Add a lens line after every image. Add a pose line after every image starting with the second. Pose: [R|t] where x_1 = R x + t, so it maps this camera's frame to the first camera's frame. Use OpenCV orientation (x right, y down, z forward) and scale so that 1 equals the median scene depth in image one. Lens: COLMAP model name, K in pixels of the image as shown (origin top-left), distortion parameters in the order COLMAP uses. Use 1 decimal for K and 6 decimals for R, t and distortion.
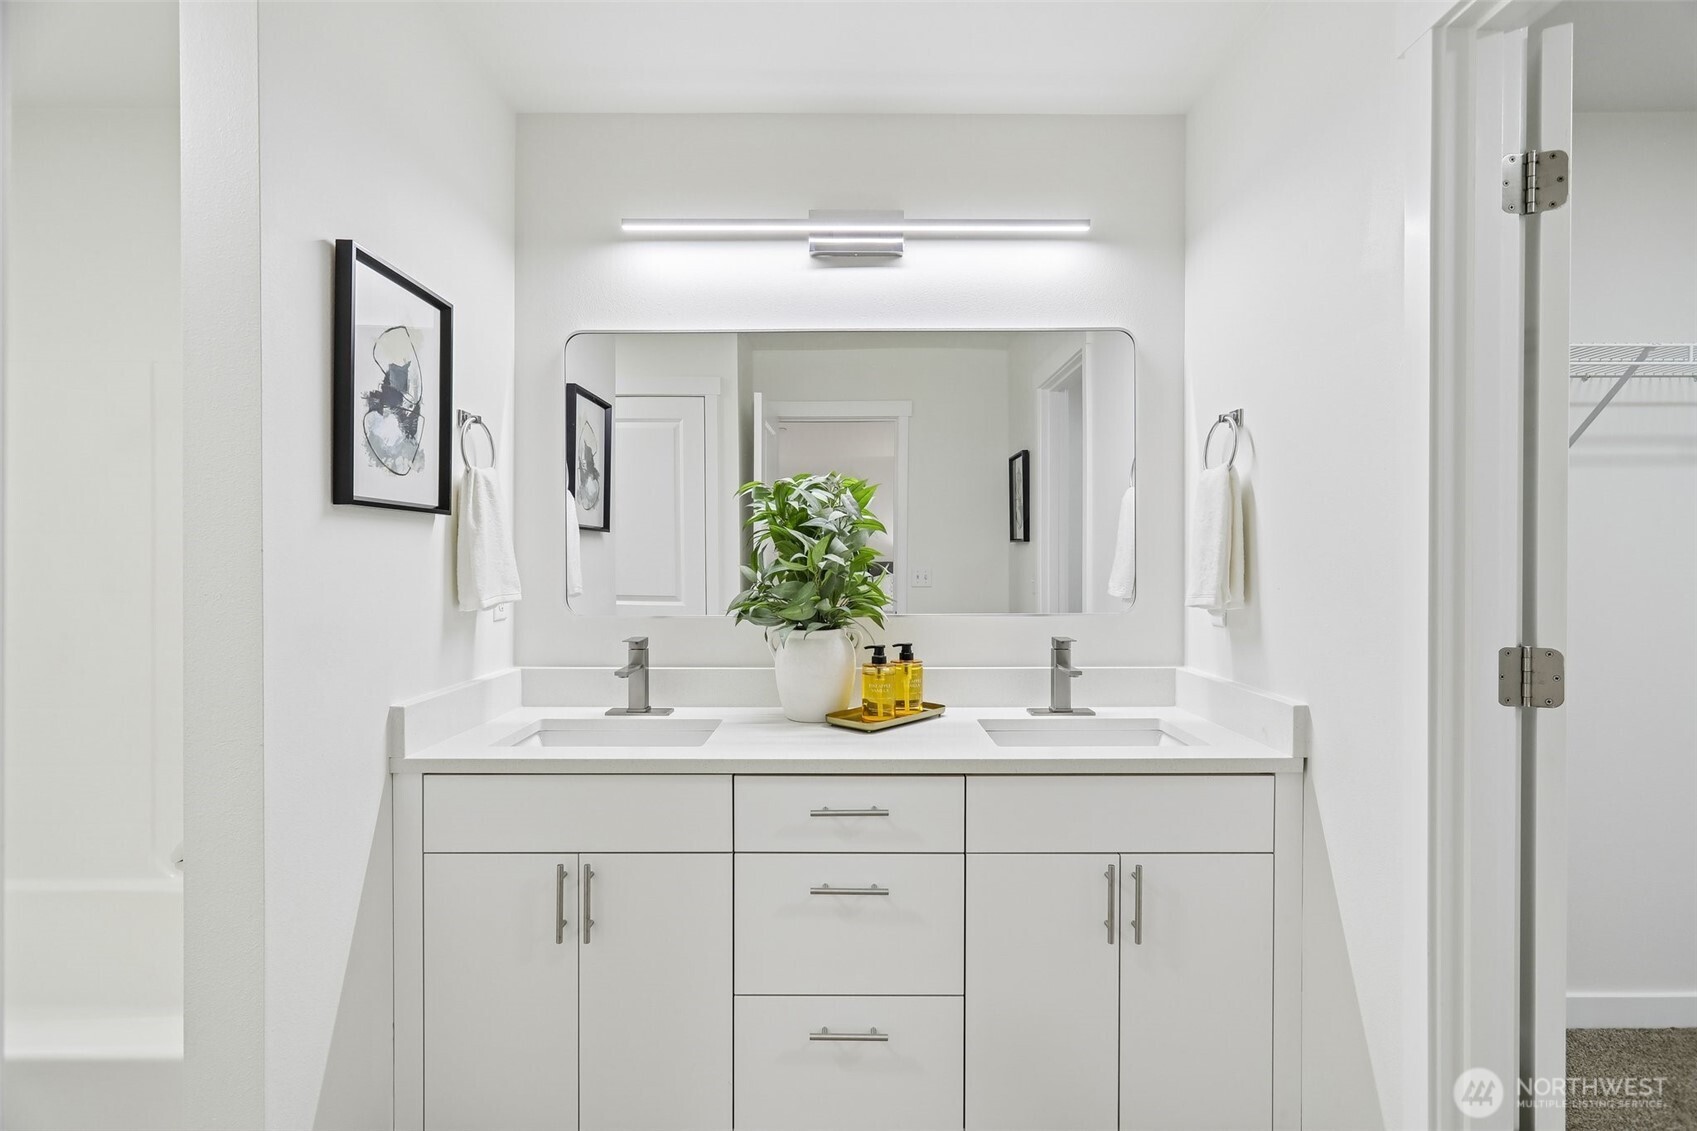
lens RADIAL K [[796.8, 0, 848.5], [0, 796.8, 565.5], [0, 0, 1]] dist [-0.003311, -0.000612]
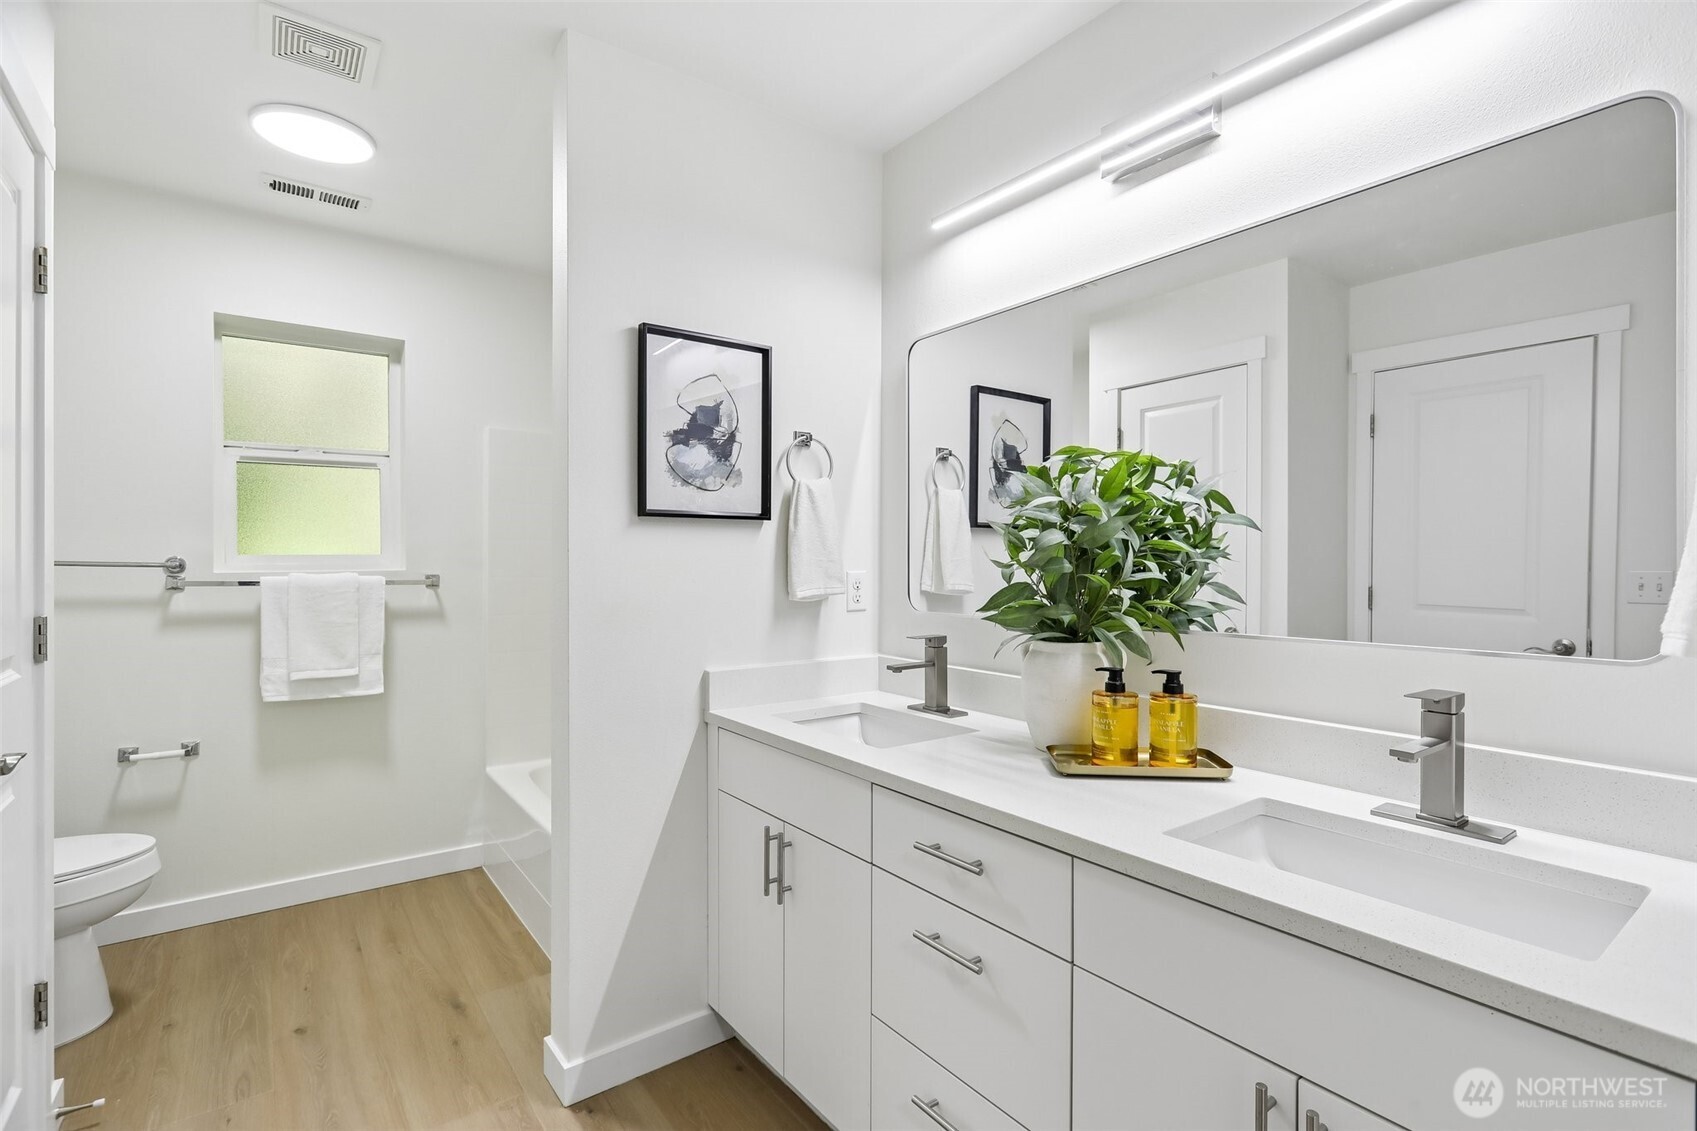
lens RADIAL K [[796.8, 0, 848.5], [0, 796.8, 565.5], [0, 0, 1]] dist [-0.003311, -0.000612]
pose [[0.596945, 0.005838, -0.802261, 0.563240], [-0.007802, 0.999968, 0.001471, 0.003015], [0.802244, 0.005381, 0.596972, 0.384245]]
